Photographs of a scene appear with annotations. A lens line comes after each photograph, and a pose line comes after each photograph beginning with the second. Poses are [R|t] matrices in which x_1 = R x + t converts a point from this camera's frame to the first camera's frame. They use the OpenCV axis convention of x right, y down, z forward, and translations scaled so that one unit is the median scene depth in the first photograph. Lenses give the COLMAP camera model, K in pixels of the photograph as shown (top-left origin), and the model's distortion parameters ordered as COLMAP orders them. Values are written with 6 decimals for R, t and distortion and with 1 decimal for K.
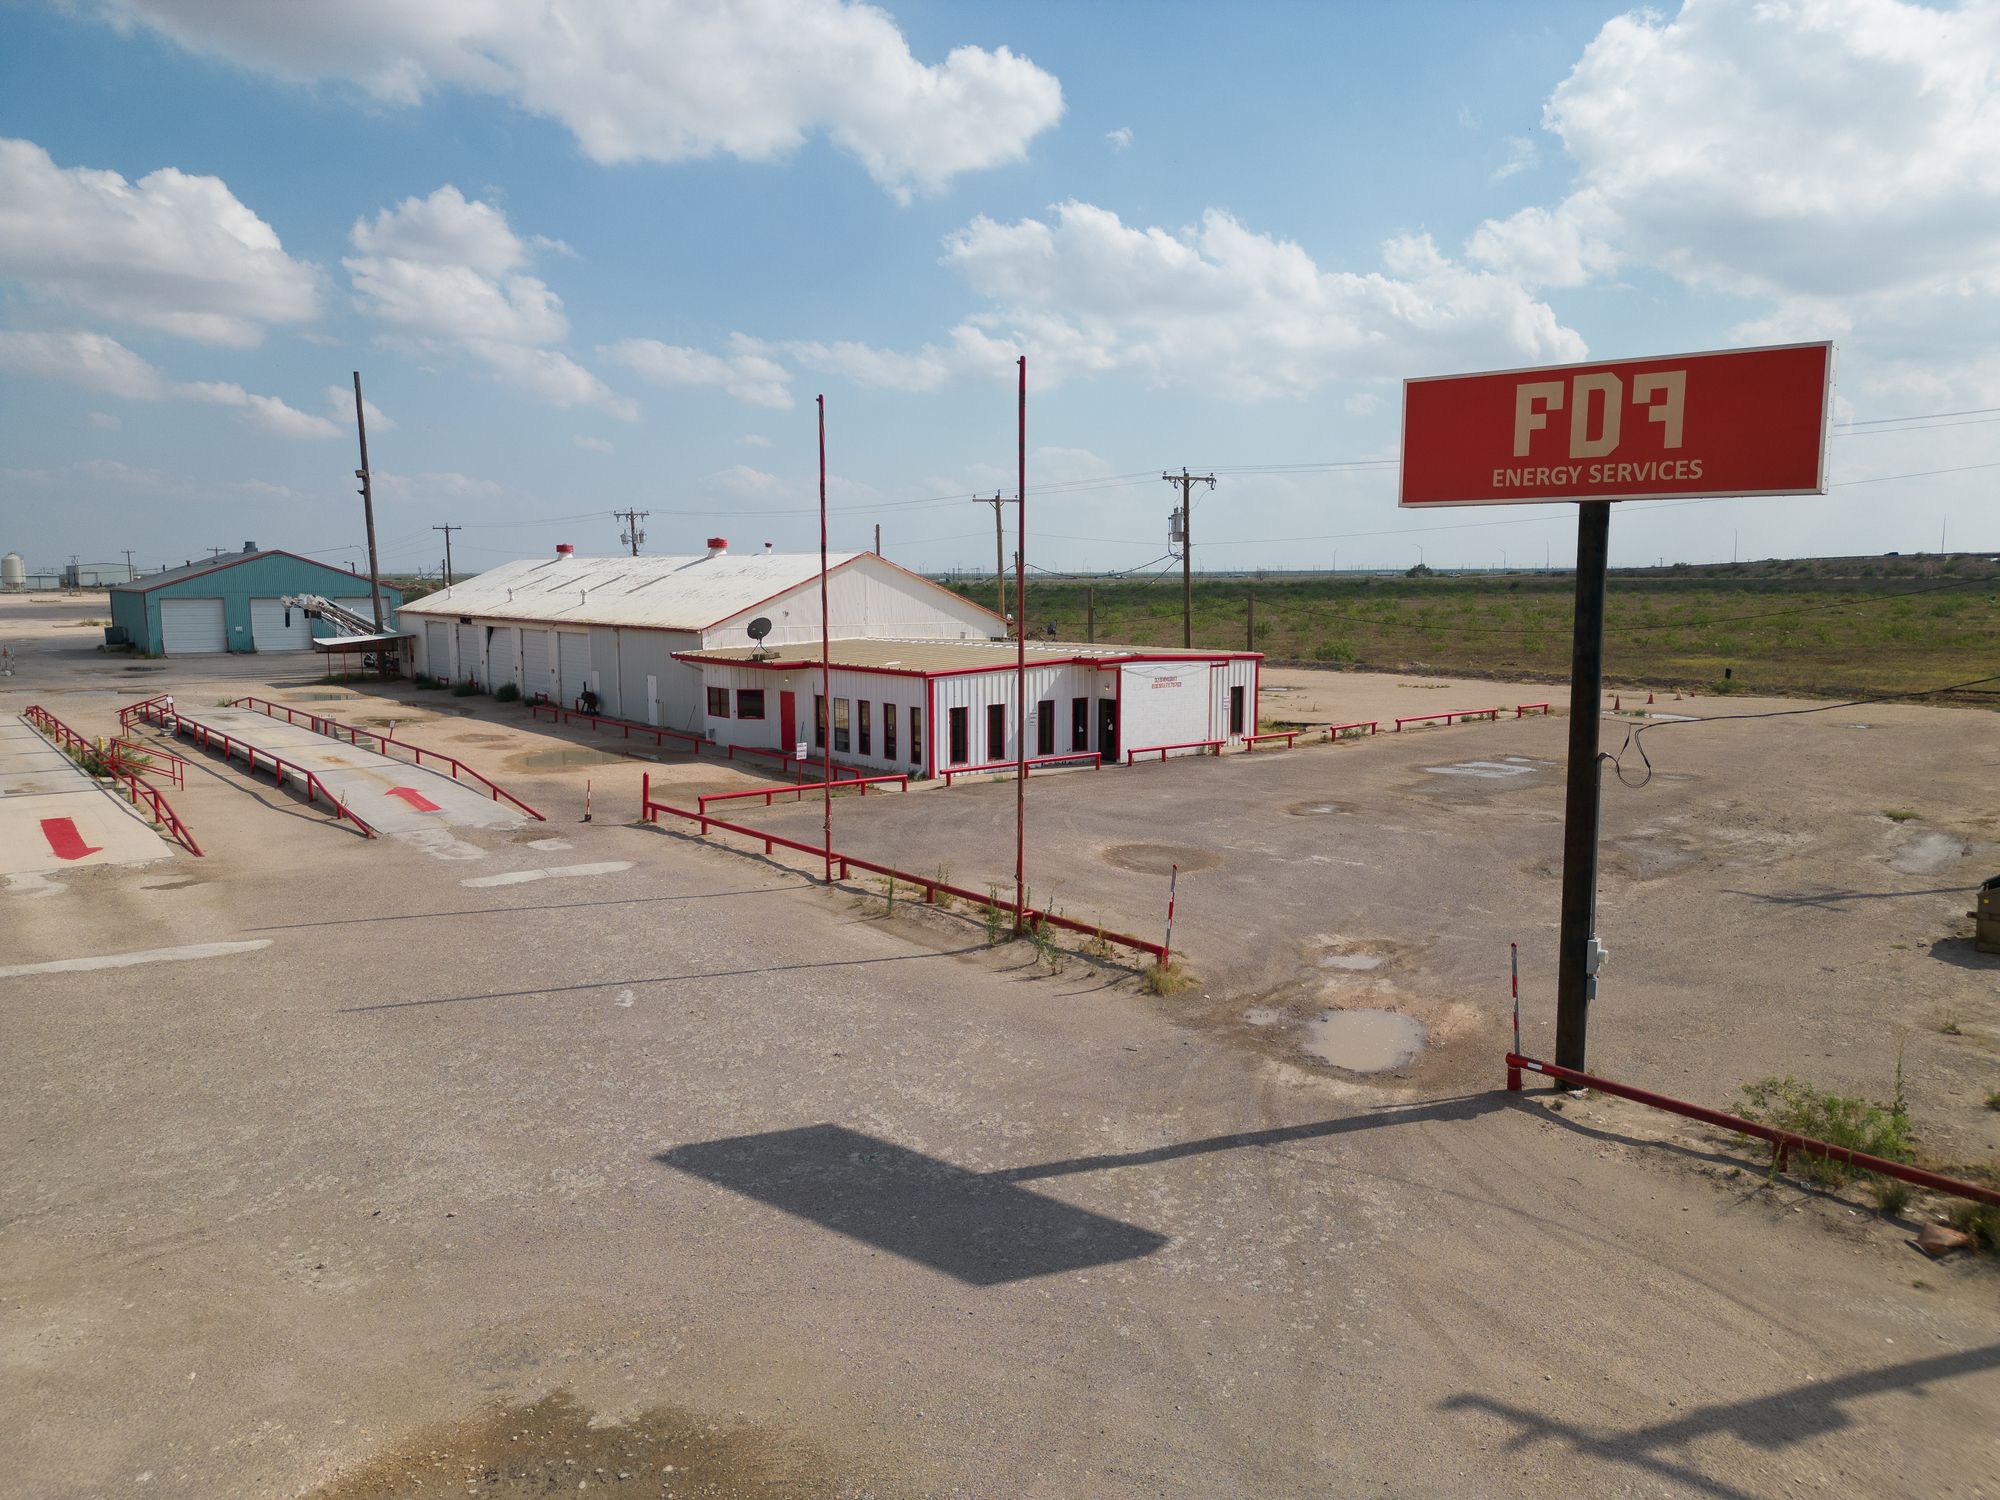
lens RADIAL K [[1404.1, 0, 1000.0], [0, 1404.1, 750.0], [0, 0, 1]] dist [0.065876, -0.054523]
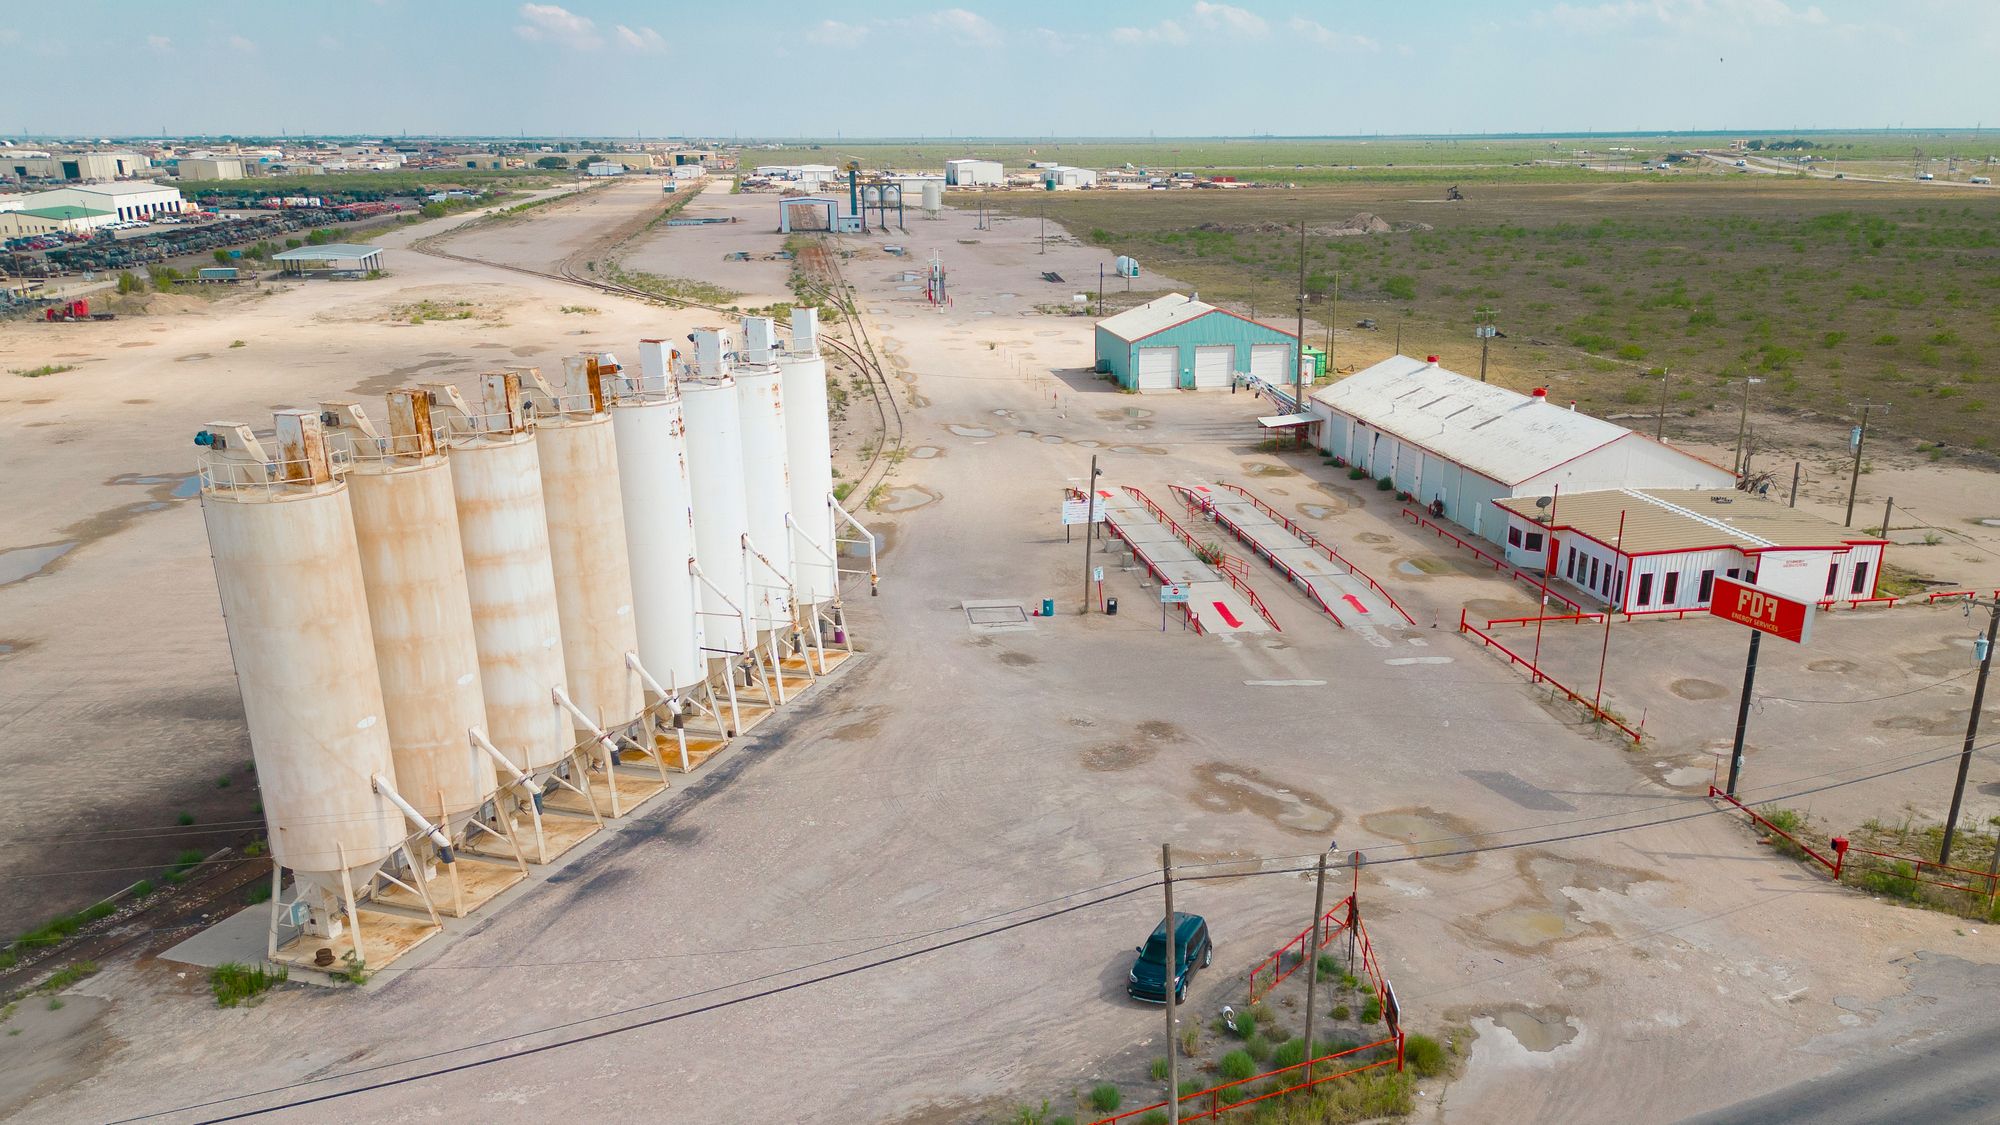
lens RADIAL K [[1623.0, 0, 1060.3], [0, 1623.0, 798.4], [0, 0, 1]] dist [0.119637, -0.235273]
pose [[0.880761, 0.177357, -0.439096, 0.257197], [-0.057694, 0.960500, 0.272235, -0.258210], [0.470034, -0.214441, 0.856203, -1.086411]]
